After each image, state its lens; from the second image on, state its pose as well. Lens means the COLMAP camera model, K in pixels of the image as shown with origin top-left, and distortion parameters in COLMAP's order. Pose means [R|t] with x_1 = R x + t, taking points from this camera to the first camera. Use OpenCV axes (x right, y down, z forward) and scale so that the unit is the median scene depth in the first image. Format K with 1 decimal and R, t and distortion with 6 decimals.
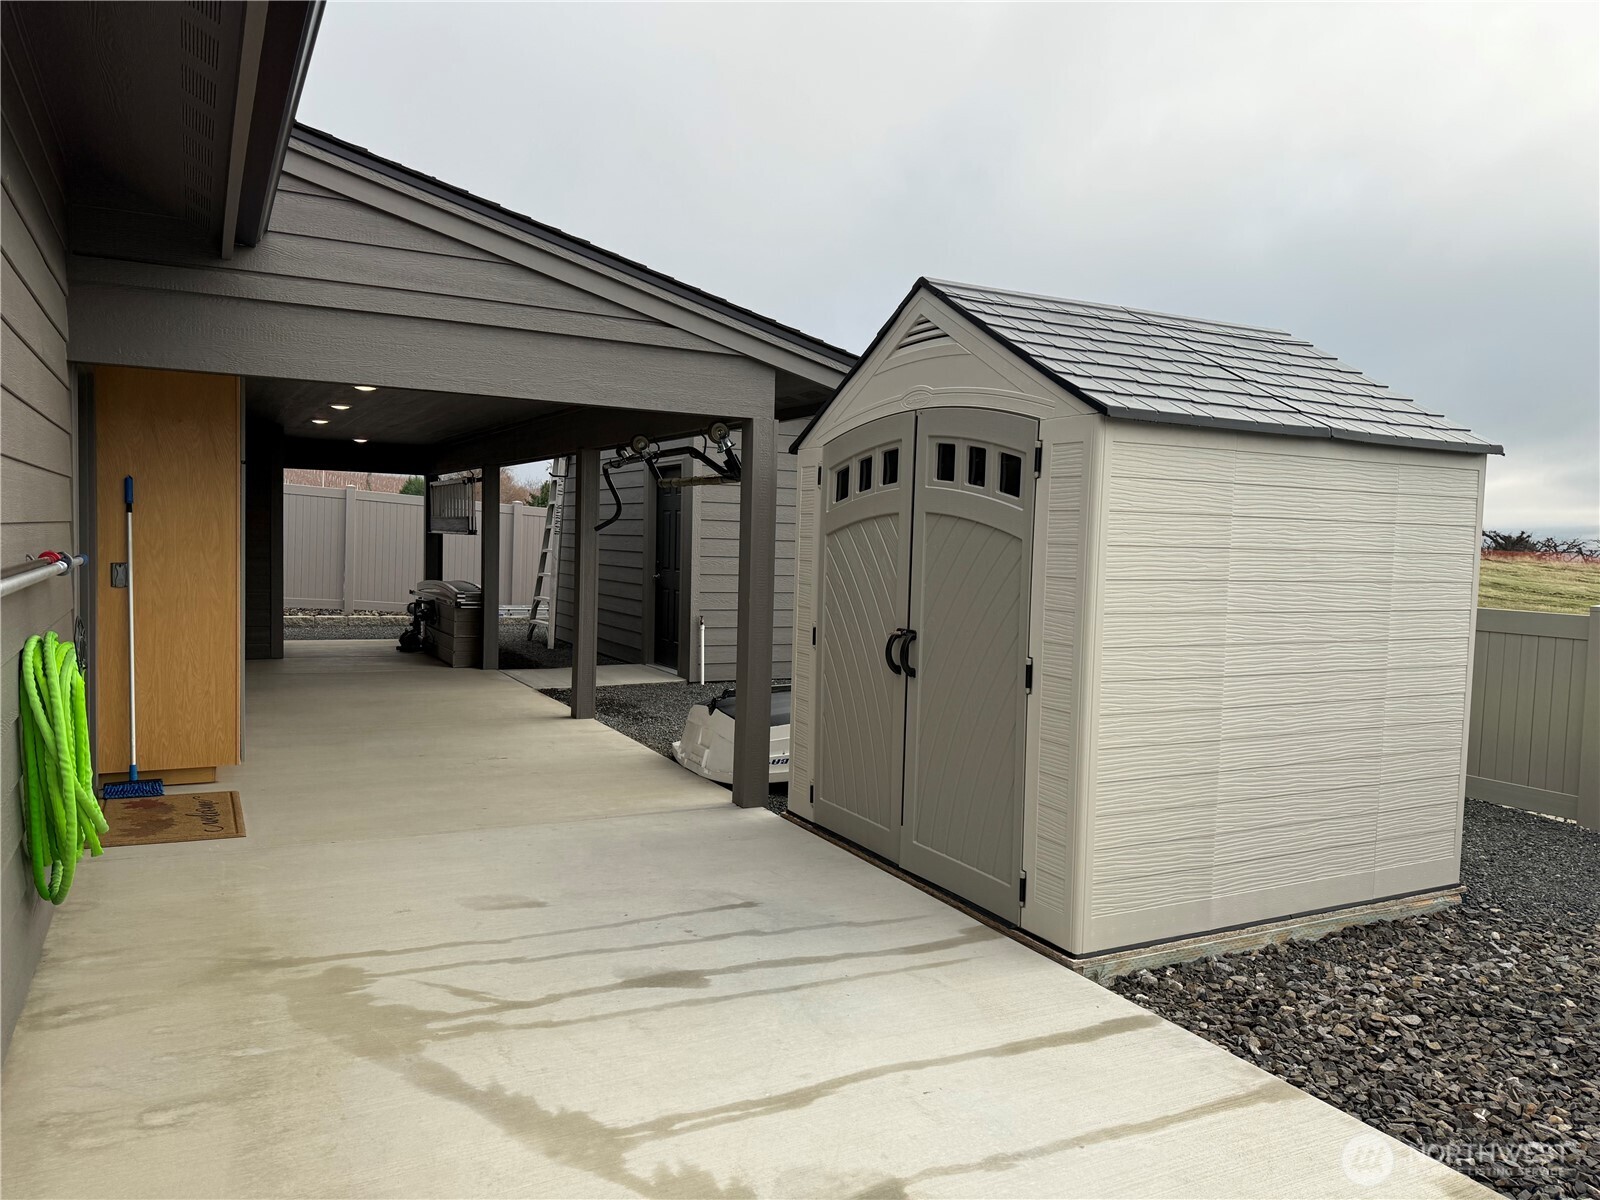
lens RADIAL K [[1103.2, 0, 803.7], [0, 1103.2, 610.1], [0, 0, 1]] dist [0.108628, -0.161808]
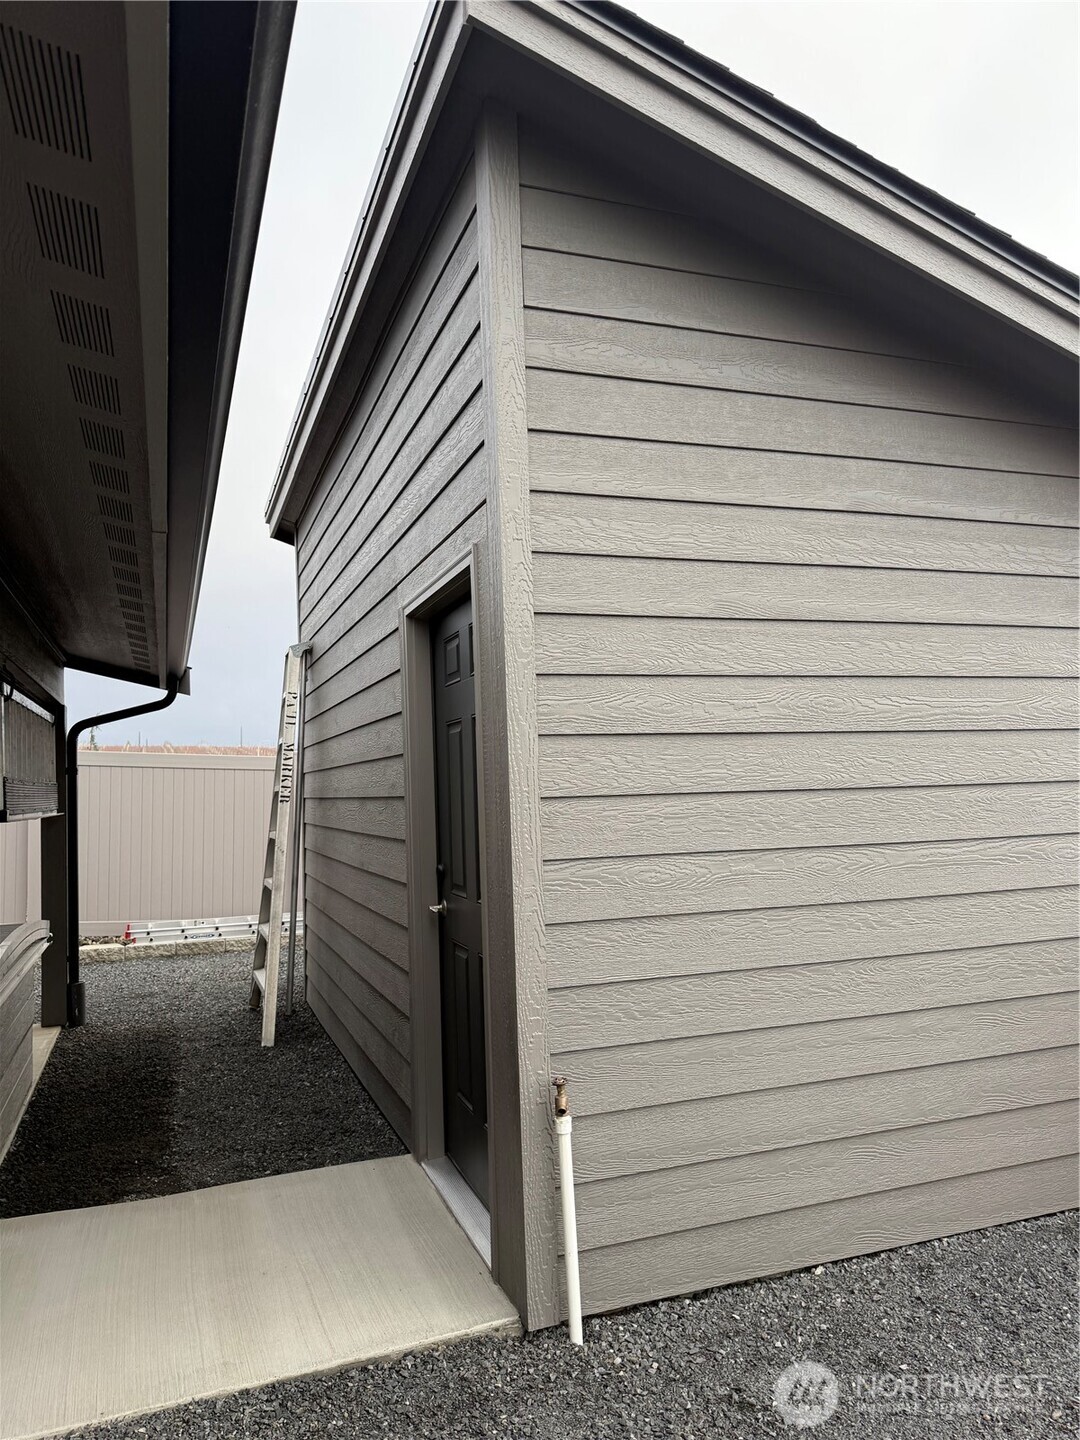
lens RADIAL K [[992.8, 0, 540.0], [0, 992.8, 720.0], [0, 0, 1]] dist [0.108628, -0.161808]
pose [[0.988272, -0.067079, -0.137183, -0.056088], [0.048507, 0.989725, -0.134501, -0.049308], [0.144796, 0.126270, 0.981372, 0.734904]]
